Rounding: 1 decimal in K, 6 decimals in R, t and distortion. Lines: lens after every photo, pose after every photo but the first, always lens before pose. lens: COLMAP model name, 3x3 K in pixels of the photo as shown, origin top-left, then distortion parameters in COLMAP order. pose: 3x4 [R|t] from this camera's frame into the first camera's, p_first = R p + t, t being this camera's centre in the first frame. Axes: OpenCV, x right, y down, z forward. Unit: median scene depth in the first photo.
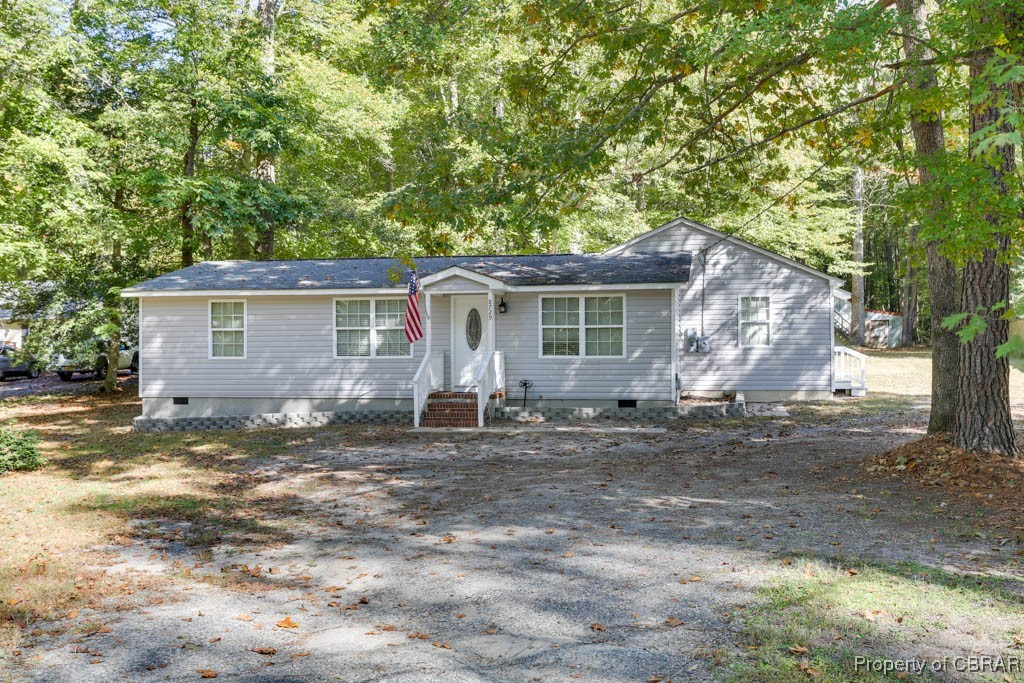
lens RADIAL K [[892.2, 0, 511.6], [0, 892.2, 342.7], [0, 0, 1]] dist [0.017984, 0.006997]
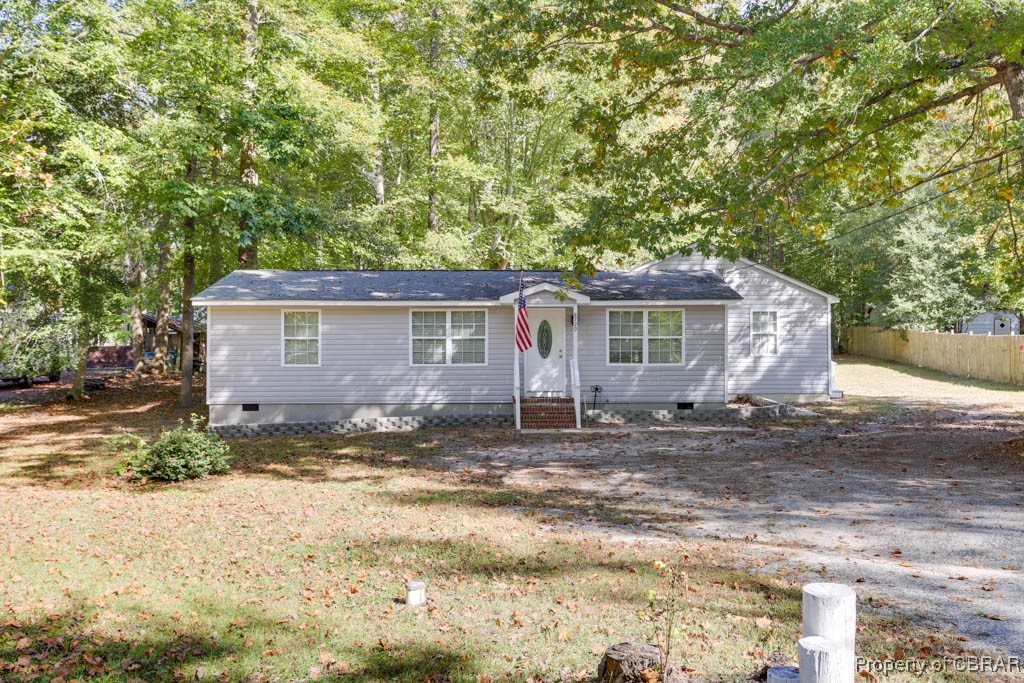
lens RADIAL K [[892.2, 0, 512.7], [0, 892.2, 341.2], [0, 0, 1]] dist [0.017984, 0.006997]
pose [[0.983130, 0.004638, 0.182850, -0.267841], [-0.002832, 0.999945, -0.010137, -0.001542], [-0.182887, 0.009448, 0.983089, -0.062025]]
